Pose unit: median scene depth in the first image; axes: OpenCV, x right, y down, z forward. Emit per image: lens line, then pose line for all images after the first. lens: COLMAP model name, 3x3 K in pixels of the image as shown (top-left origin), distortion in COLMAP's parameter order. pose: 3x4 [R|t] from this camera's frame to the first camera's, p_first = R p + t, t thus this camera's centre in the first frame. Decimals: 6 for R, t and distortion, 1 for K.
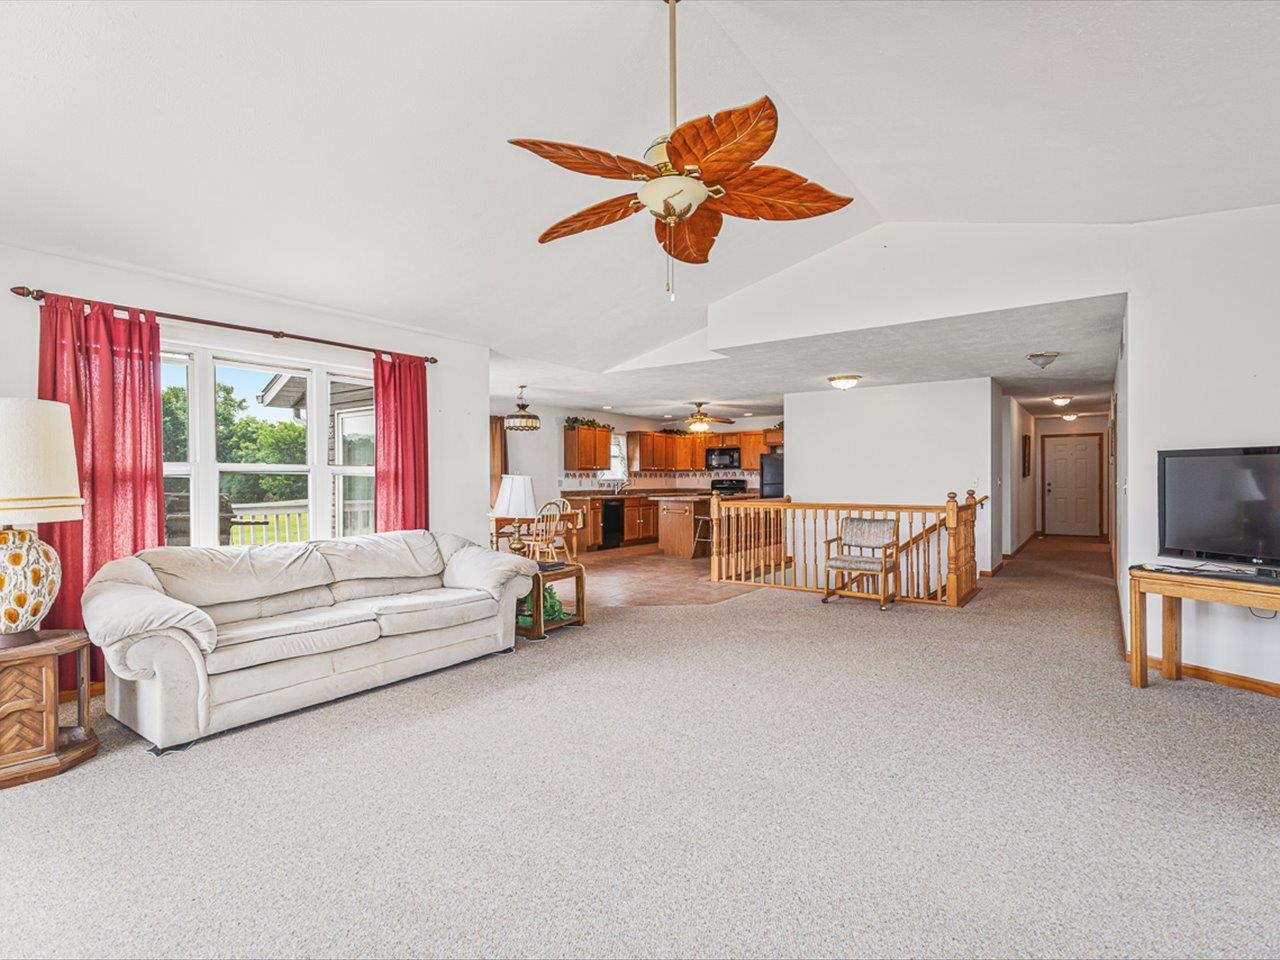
lens RADIAL K [[644.7, 0, 640.0], [0, 644.7, 480.0], [0, 0, 1]] dist [-0.002200, -0.000692]
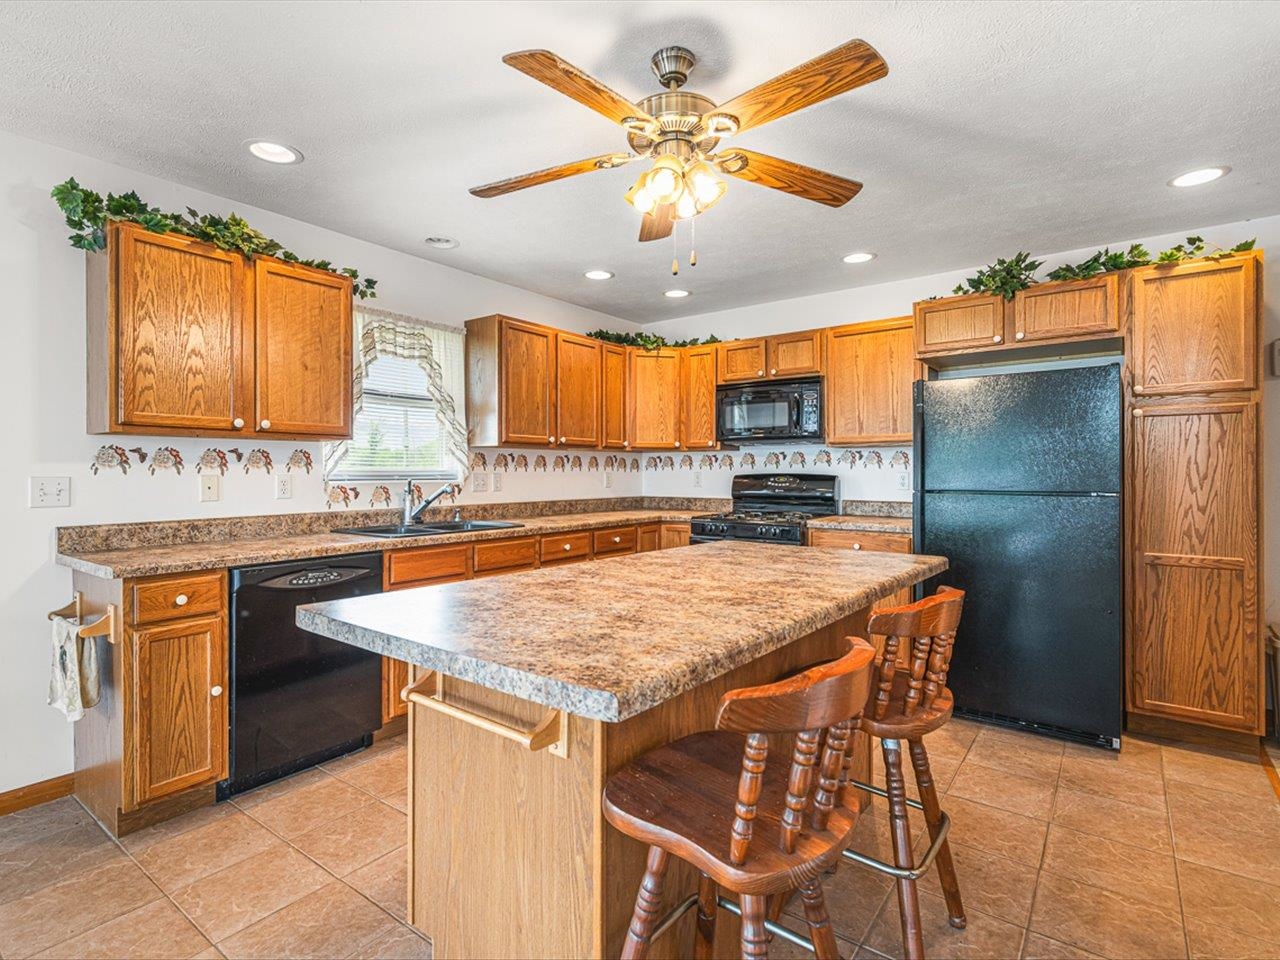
lens RADIAL K [[644.7, 0, 640.0], [0, 644.7, 480.0], [0, 0, 1]] dist [-0.002200, -0.000692]
pose [[0.999839, 0.002392, -0.017775, 0.067982], [-0.002121, 0.999881, 0.015253, -0.002455], [0.017809, -0.015212, 0.999726, 0.661284]]
